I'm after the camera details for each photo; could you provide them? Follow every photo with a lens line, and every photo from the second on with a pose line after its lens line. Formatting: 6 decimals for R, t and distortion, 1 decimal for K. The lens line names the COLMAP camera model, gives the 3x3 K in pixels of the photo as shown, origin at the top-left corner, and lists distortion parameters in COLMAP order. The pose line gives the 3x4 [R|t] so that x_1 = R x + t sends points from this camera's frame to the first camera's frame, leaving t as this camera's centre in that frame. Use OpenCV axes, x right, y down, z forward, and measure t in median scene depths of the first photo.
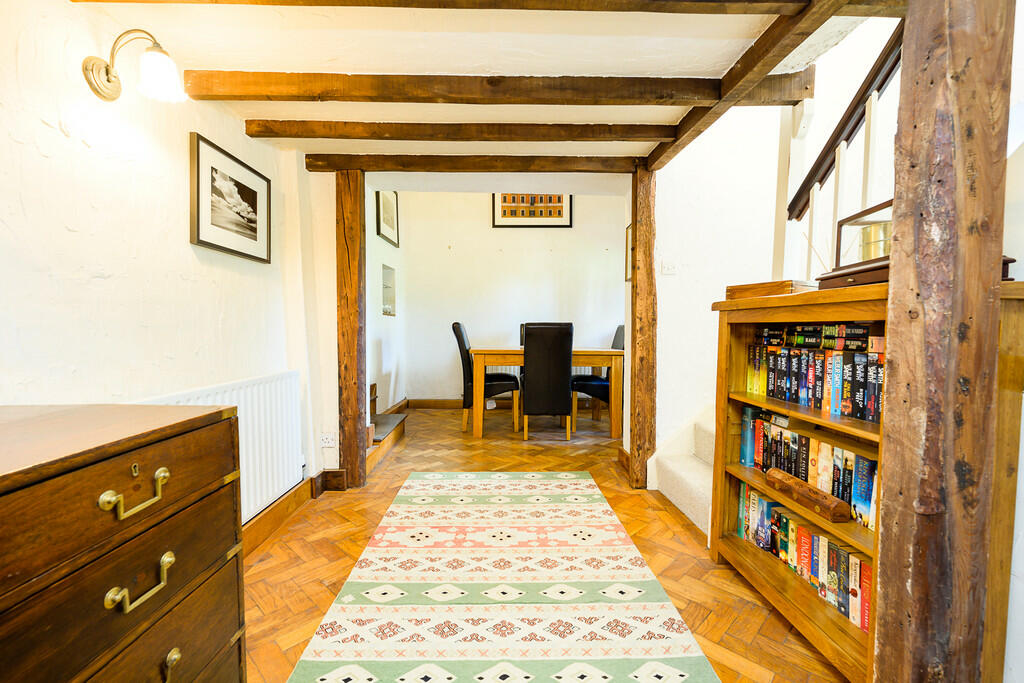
lens RADIAL K [[427.6, 0, 512.0], [0, 427.6, 341.5], [0, 0, 1]] dist [-0.001017, -0.000113]
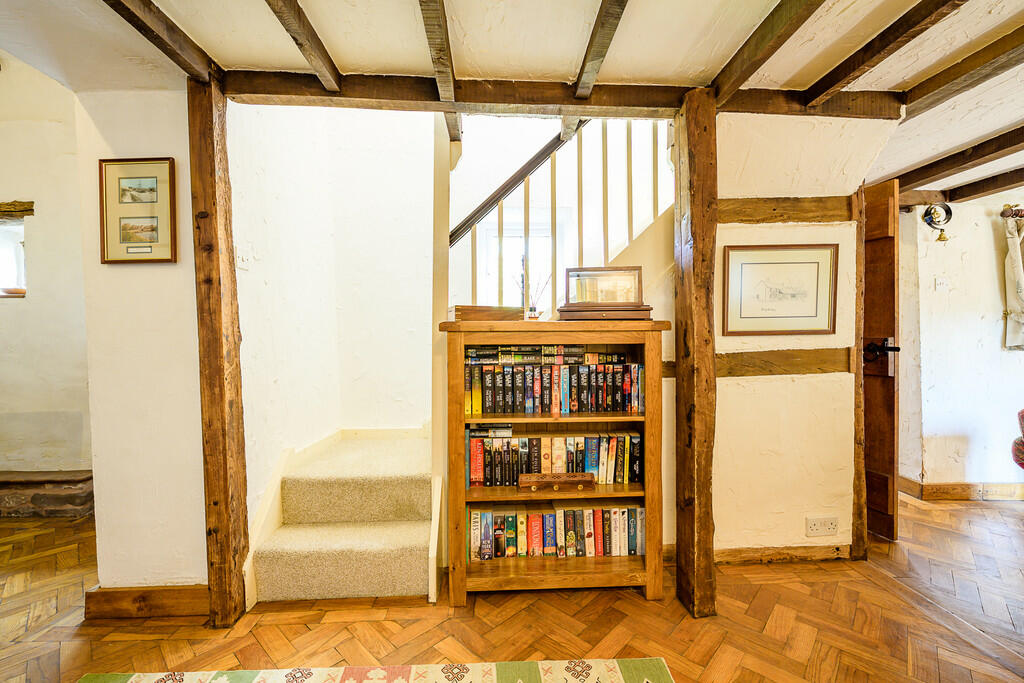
lens RADIAL K [[427.6, 0, 512.0], [0, 427.6, 341.5], [0, 0, 1]] dist [-0.001017, -0.000113]
pose [[0.001041, -0.017109, 0.999853, -0.483007], [0.038119, 0.999128, 0.017057, -0.068809], [-0.999273, 0.038095, 0.001693, 0.982539]]
